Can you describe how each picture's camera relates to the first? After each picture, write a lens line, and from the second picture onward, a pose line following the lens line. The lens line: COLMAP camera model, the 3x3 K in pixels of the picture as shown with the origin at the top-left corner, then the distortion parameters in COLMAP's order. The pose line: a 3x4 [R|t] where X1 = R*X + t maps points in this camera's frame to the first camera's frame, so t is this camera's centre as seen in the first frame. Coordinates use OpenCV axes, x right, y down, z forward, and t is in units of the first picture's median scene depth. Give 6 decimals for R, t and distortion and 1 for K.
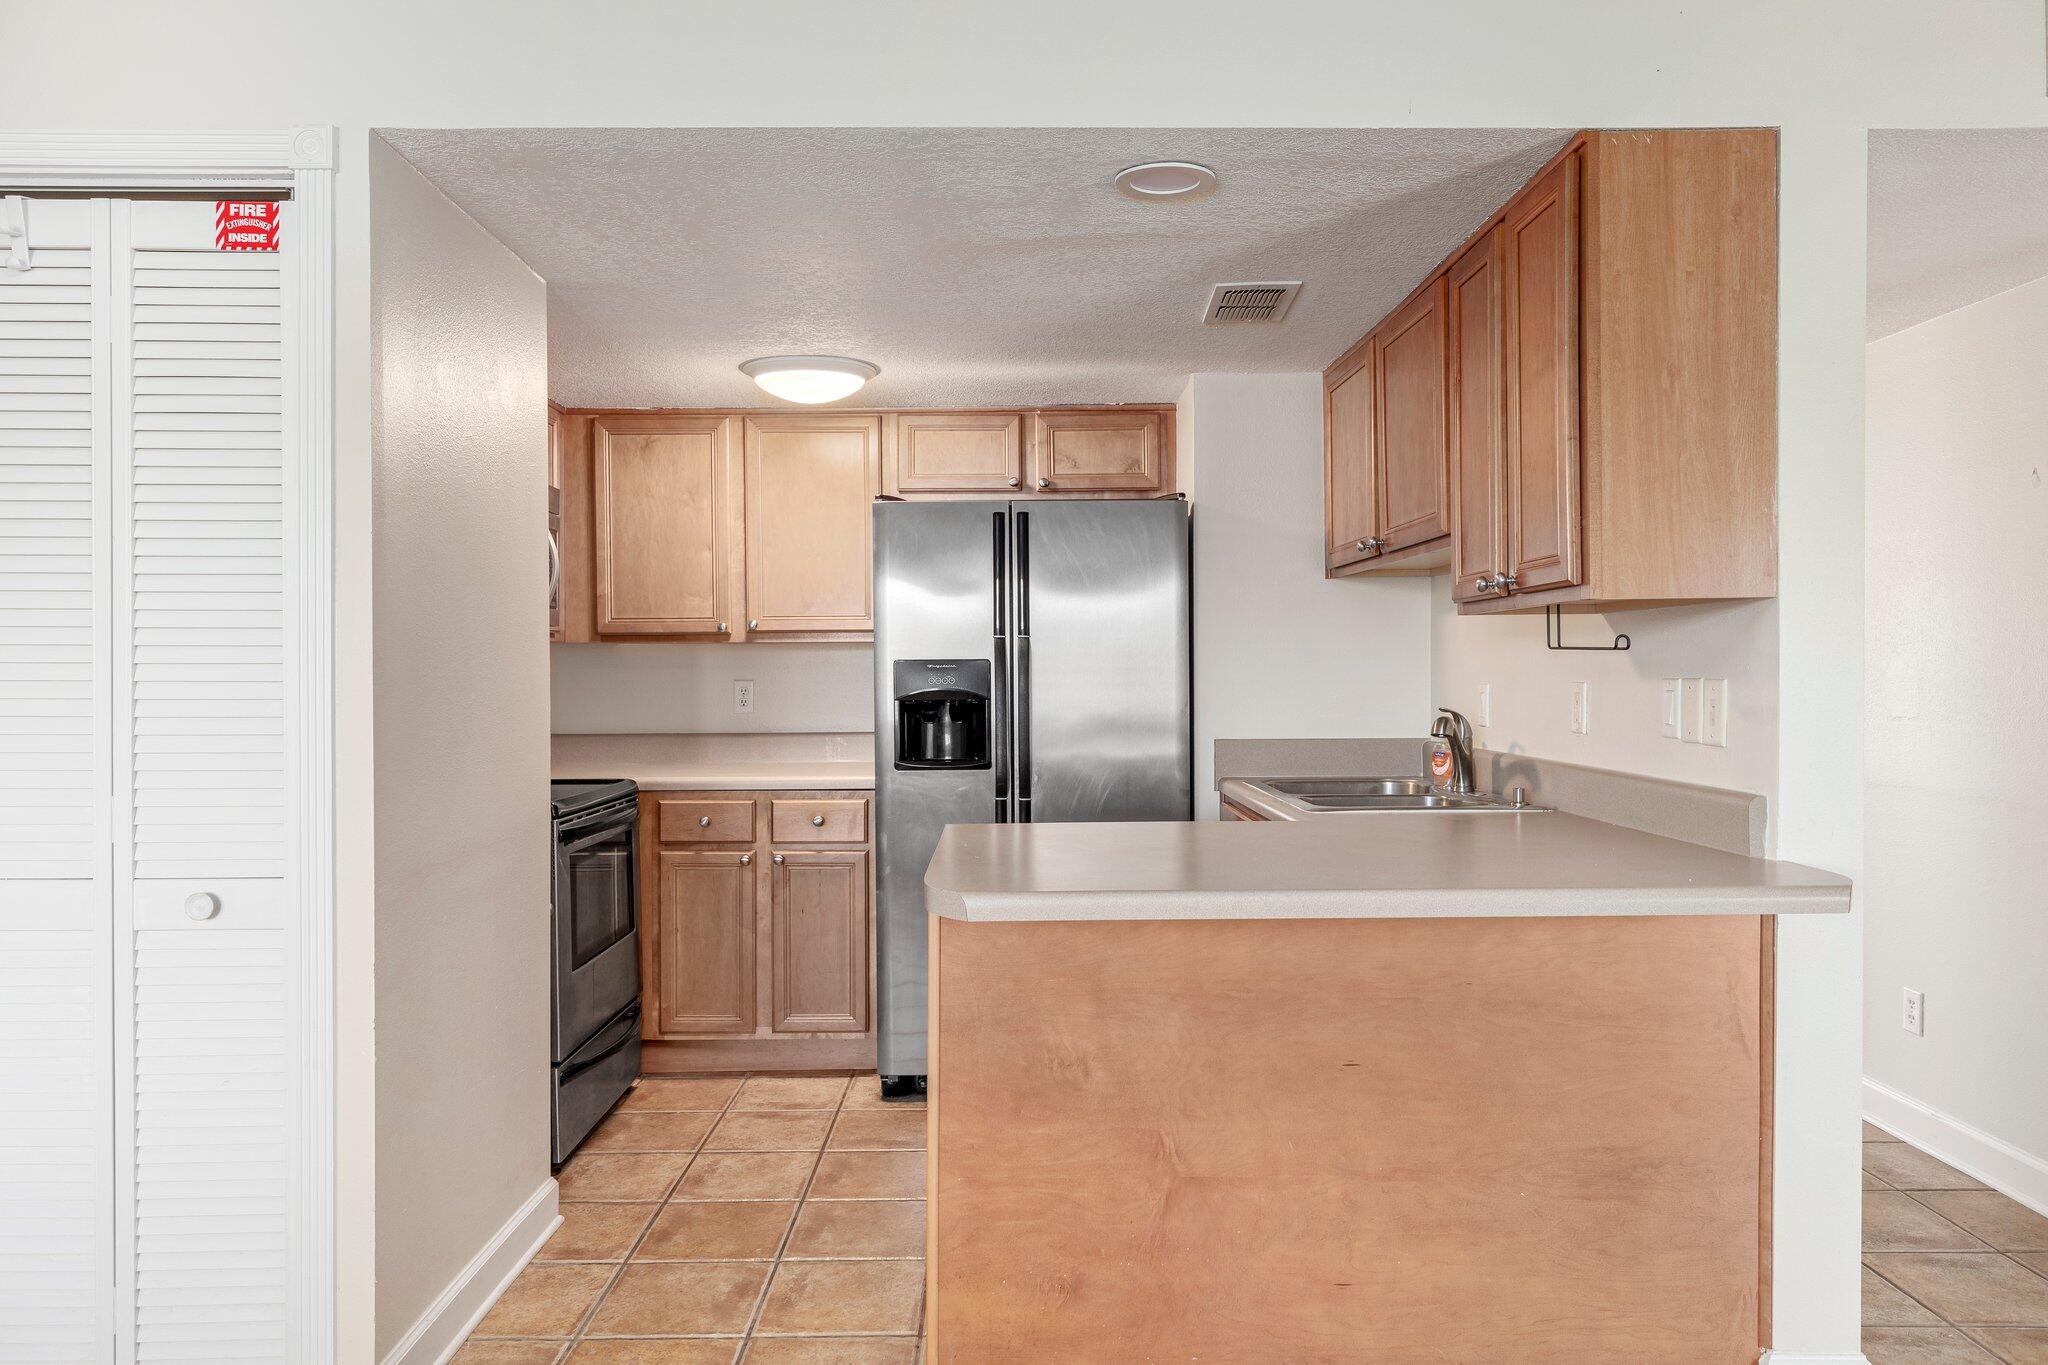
lens RADIAL K [[1388.4, 0, 1027.8], [0, 1388.4, 676.0], [0, 0, 1]] dist [0.002446, 0.000758]
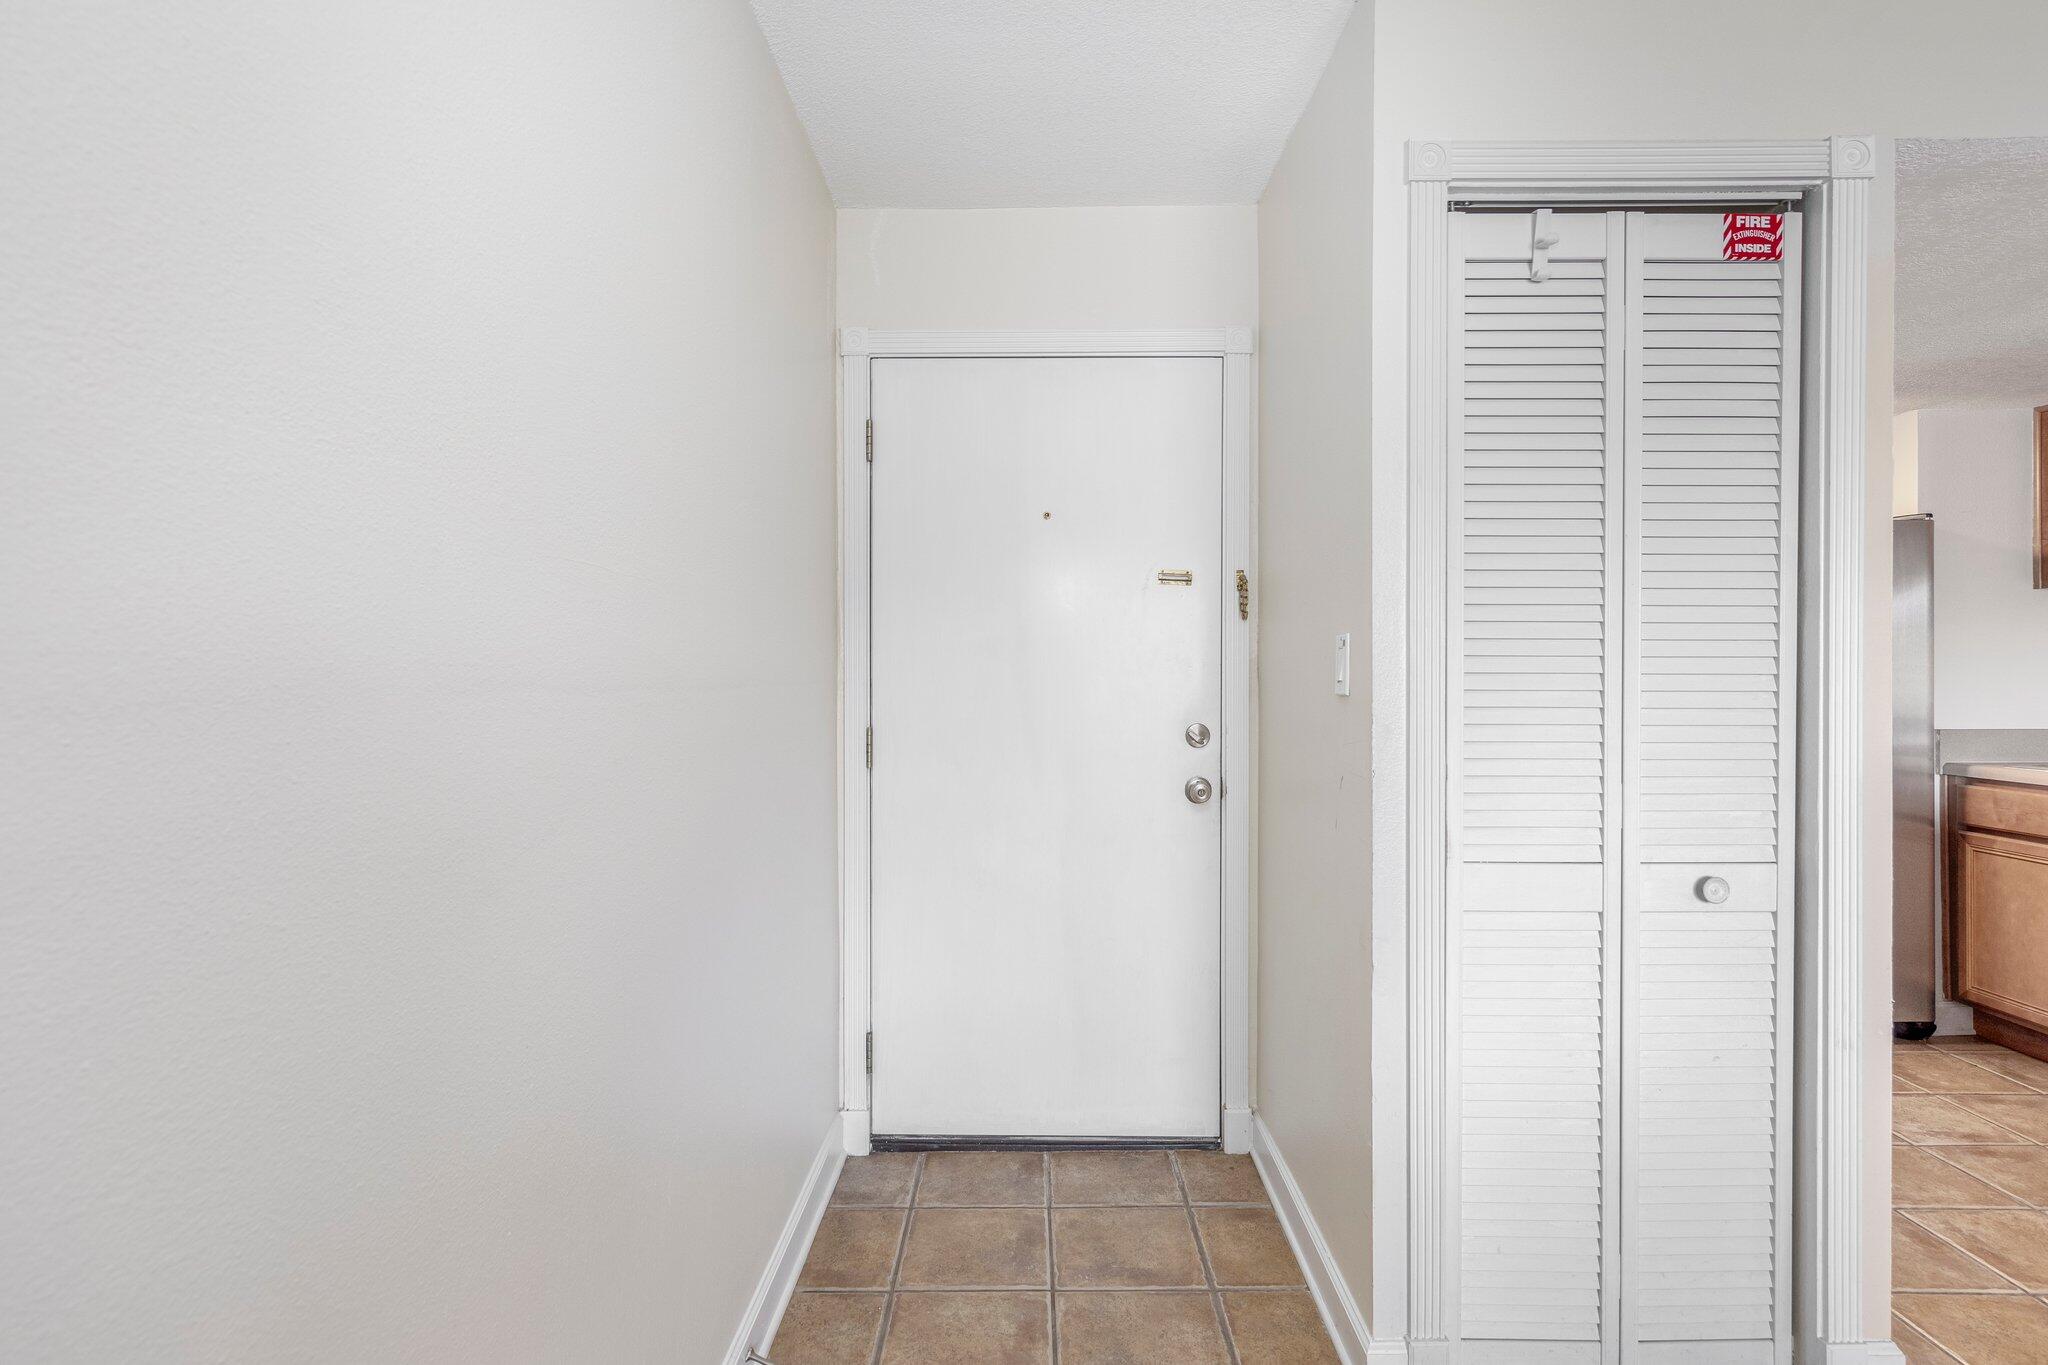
lens RADIAL K [[1055.0, 0, 1023.4], [0, 1055.0, 687.0], [0, 0, 1]] dist [0.000805, 0.002259]
pose [[0.999631, -0.001415, -0.027130, -1.085954], [0.001463, 0.999997, 0.001726, 0.010902], [0.027127, -0.001765, 0.999630, 0.194208]]
